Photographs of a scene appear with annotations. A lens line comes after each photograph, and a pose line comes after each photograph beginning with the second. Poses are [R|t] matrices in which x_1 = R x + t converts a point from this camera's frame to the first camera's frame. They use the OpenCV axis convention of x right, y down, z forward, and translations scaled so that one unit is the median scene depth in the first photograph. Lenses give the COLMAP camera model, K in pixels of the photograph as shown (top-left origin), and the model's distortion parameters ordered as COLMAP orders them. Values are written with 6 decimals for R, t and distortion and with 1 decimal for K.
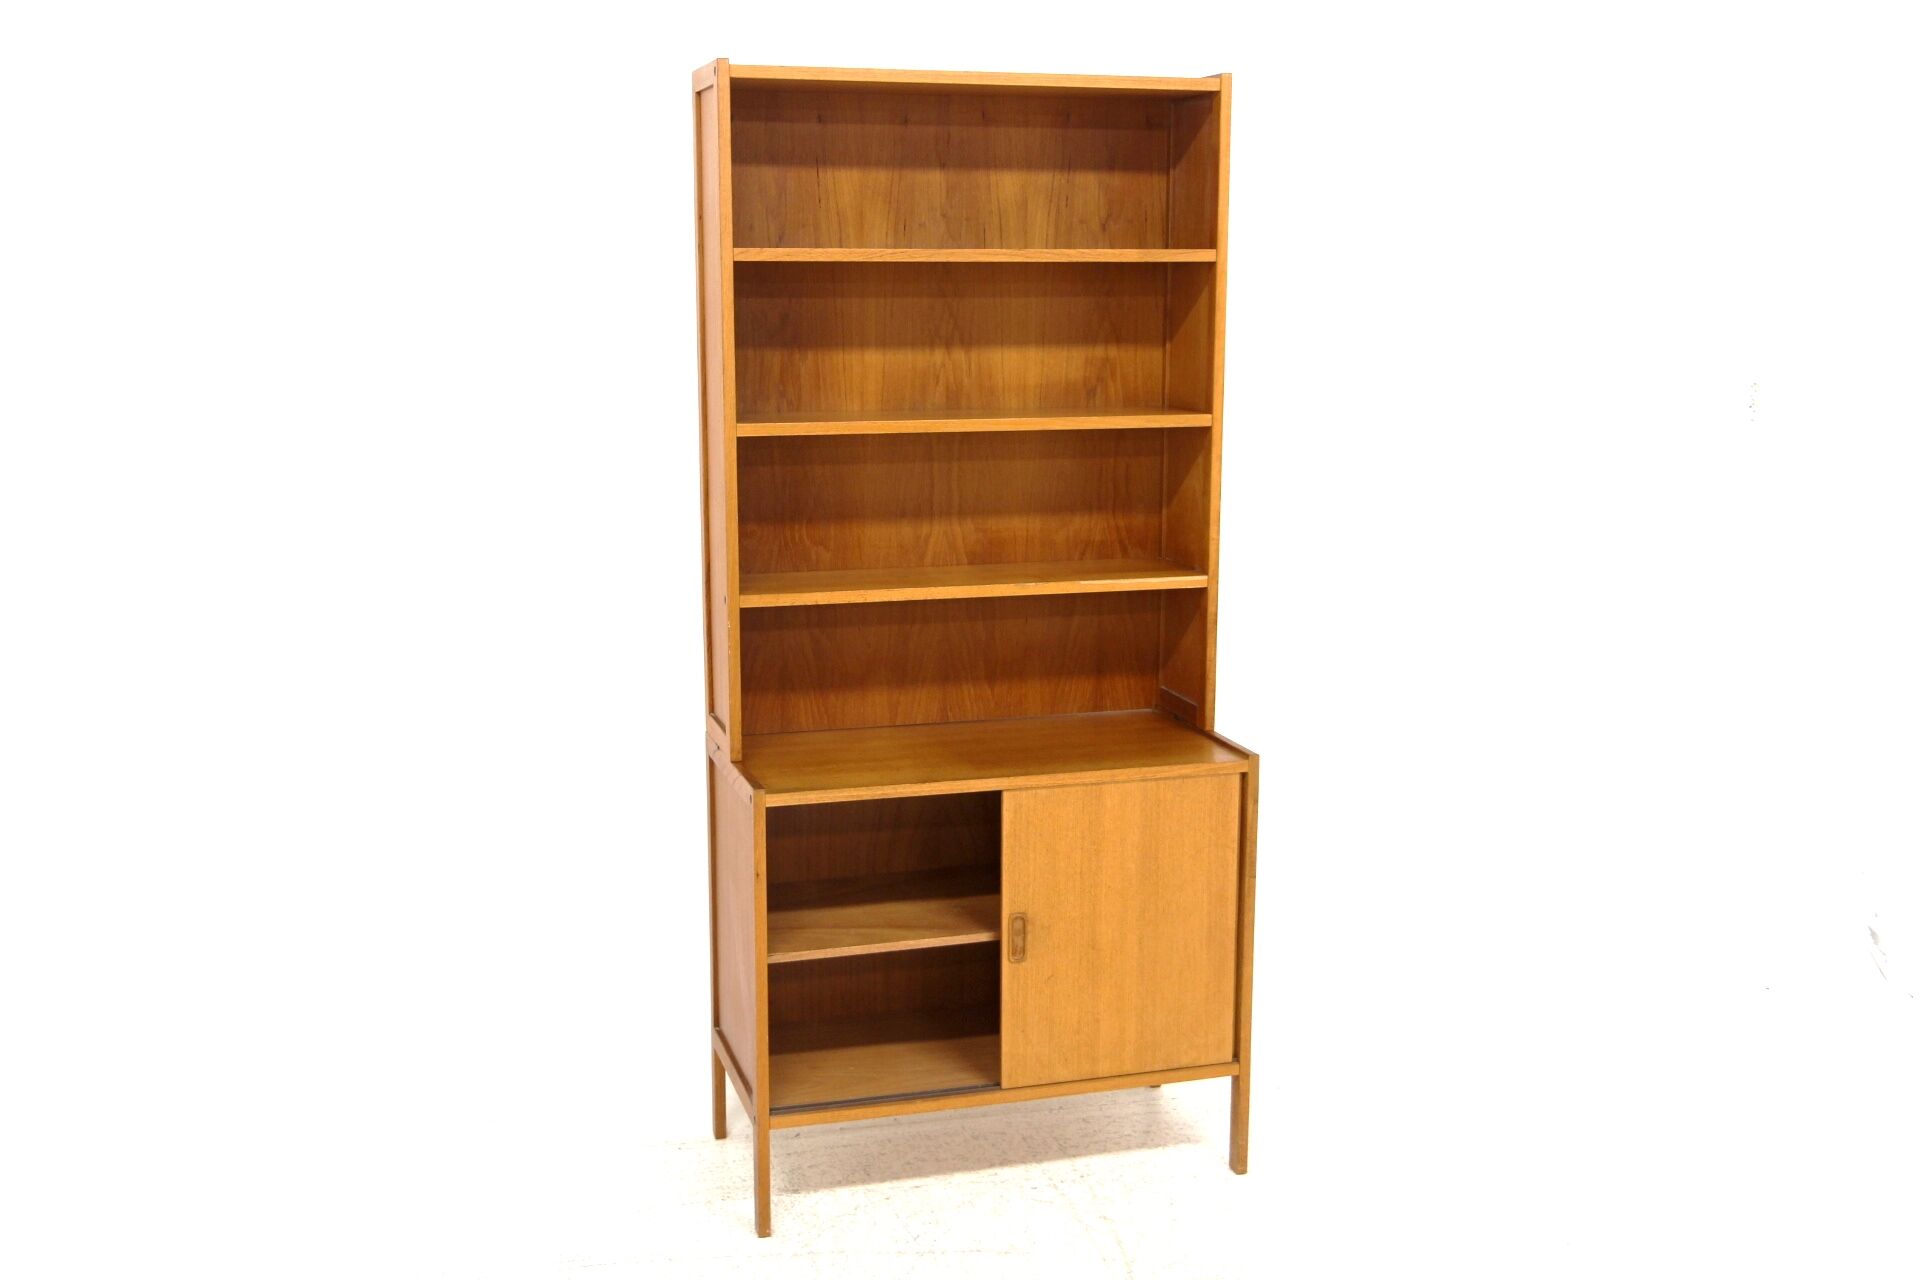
lens RADIAL K [[2027.0, 0, 960.0], [0, 2027.0, 640.0], [0, 0, 1]] dist [0.011023, 0.002627]
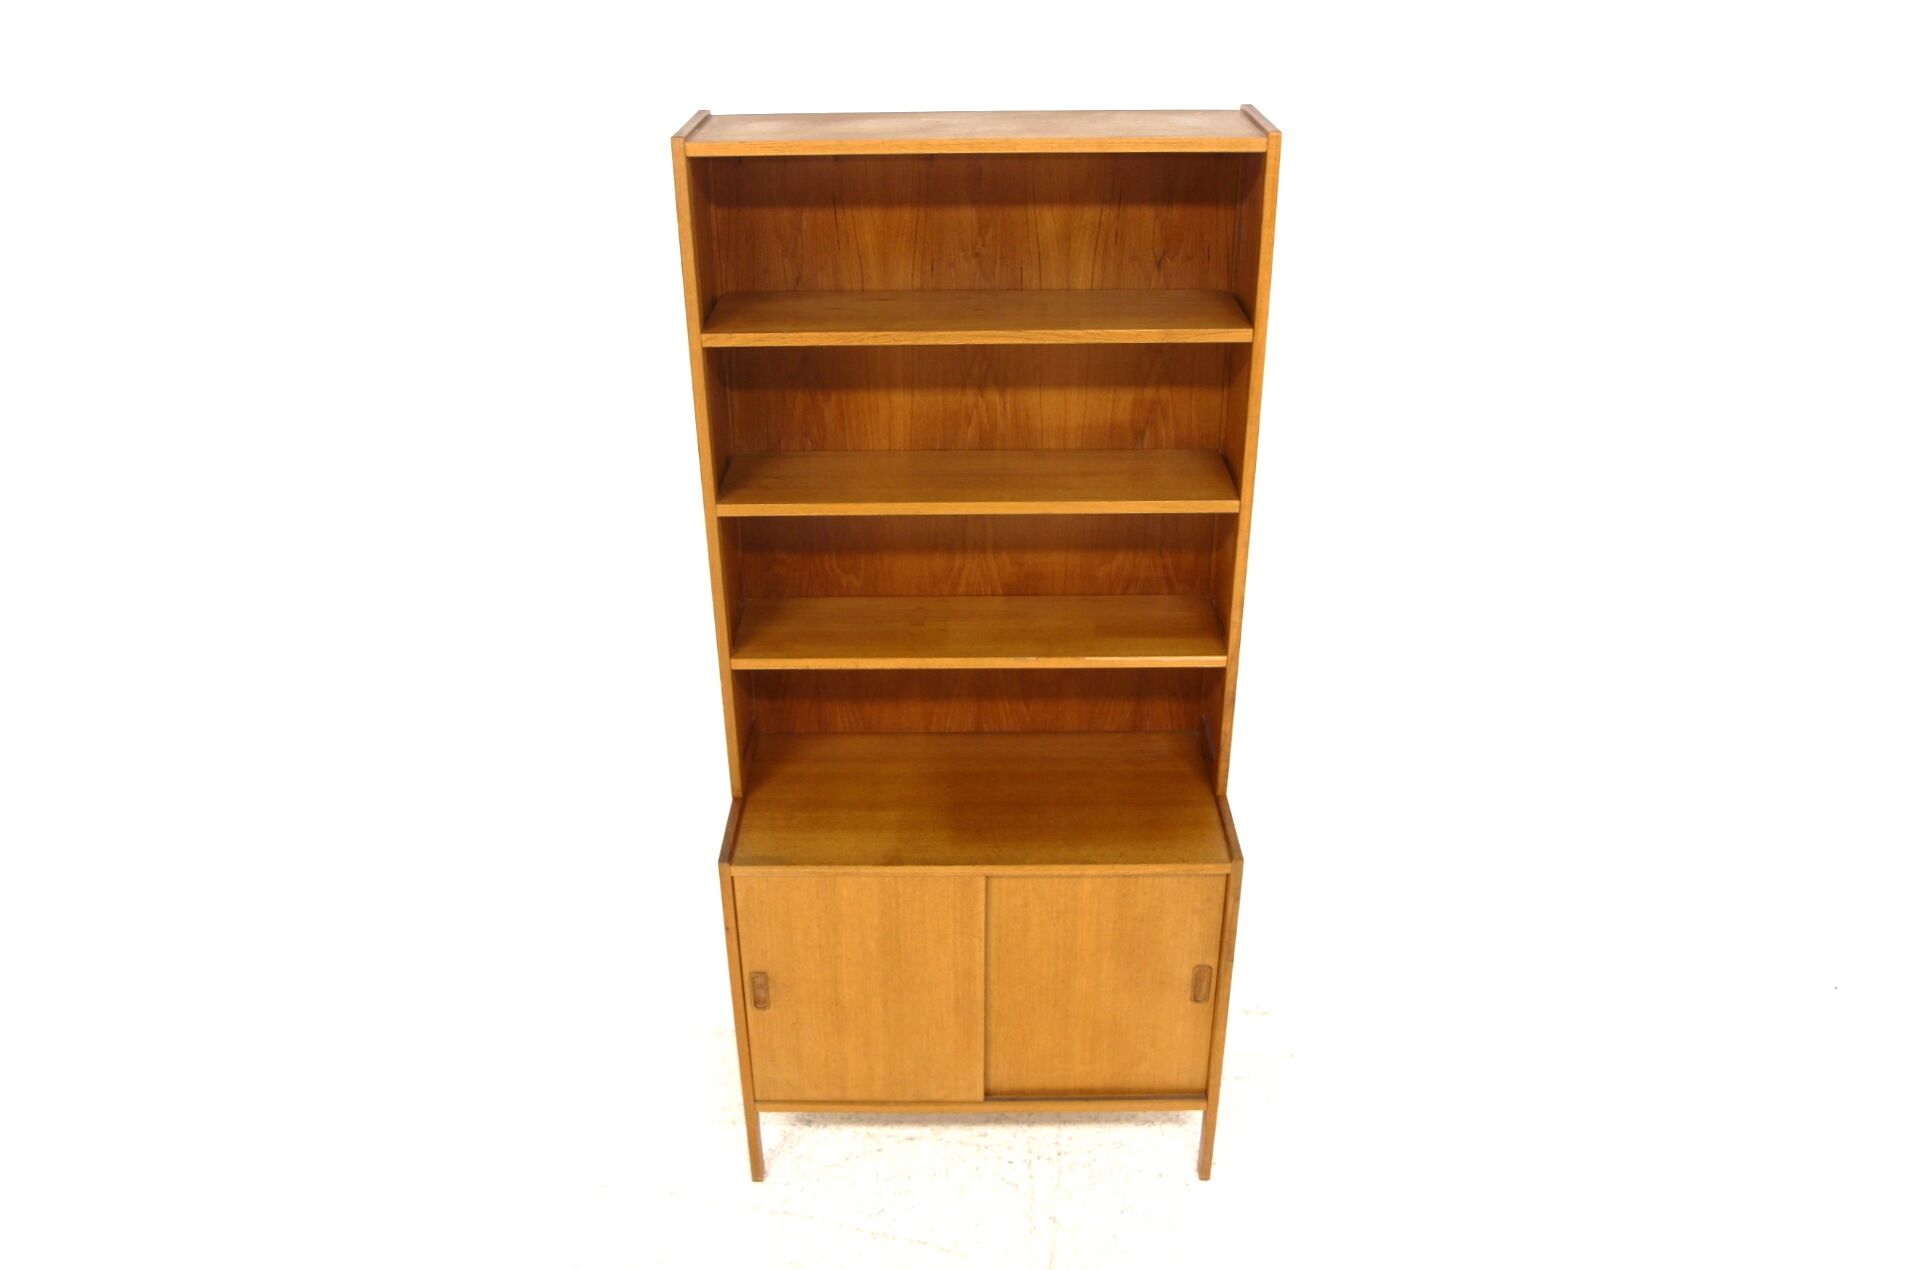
lens RADIAL K [[1503.3, 0, 957.0], [0, 1503.3, 635.0], [0, 0, 1]] dist [-0.097348, -0.000252]
pose [[0.956896, 0.125561, -0.261887, 0.182875], [-0.040893, 0.950982, 0.306531, -0.250488], [0.287538, -0.282609, 0.915125, 0.320077]]
